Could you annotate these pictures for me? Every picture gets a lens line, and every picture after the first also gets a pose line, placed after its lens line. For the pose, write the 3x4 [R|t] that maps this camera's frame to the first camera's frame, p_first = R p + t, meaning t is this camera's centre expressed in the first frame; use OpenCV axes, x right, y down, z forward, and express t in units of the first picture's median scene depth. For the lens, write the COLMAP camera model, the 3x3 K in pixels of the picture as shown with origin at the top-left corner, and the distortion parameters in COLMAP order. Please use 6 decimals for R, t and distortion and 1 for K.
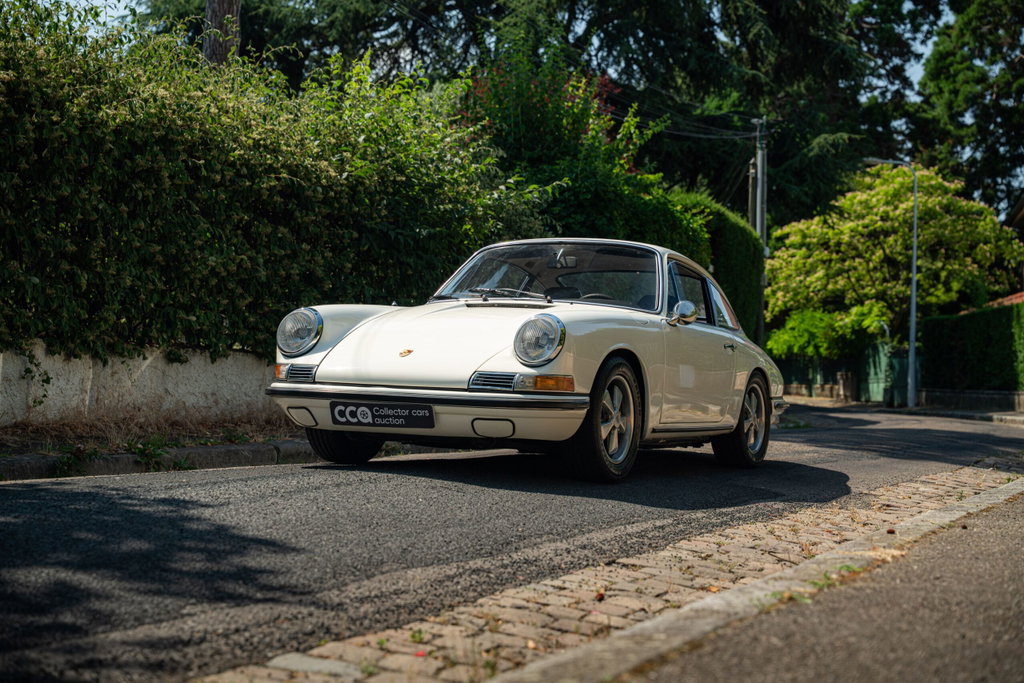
lens RADIAL K [[1622.5, 0, 512.0], [0, 1622.5, 341.5], [0, 0, 1]] dist [0.161383, -0.073074]
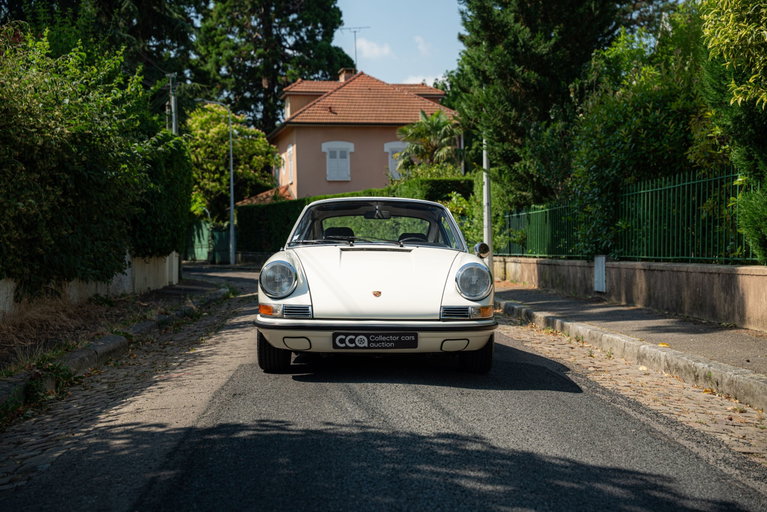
lens RADIAL K [[1081.6, 0, 383.5], [0, 1081.6, 256.0], [0, 0, 1]] dist [0.018297, 0.025370]
pose [[0.853302, -0.036656, 0.520127, -0.162570], [0.008609, 0.998380, 0.056236, -0.023239], [-0.521346, -0.043508, 0.852235, 0.061917]]
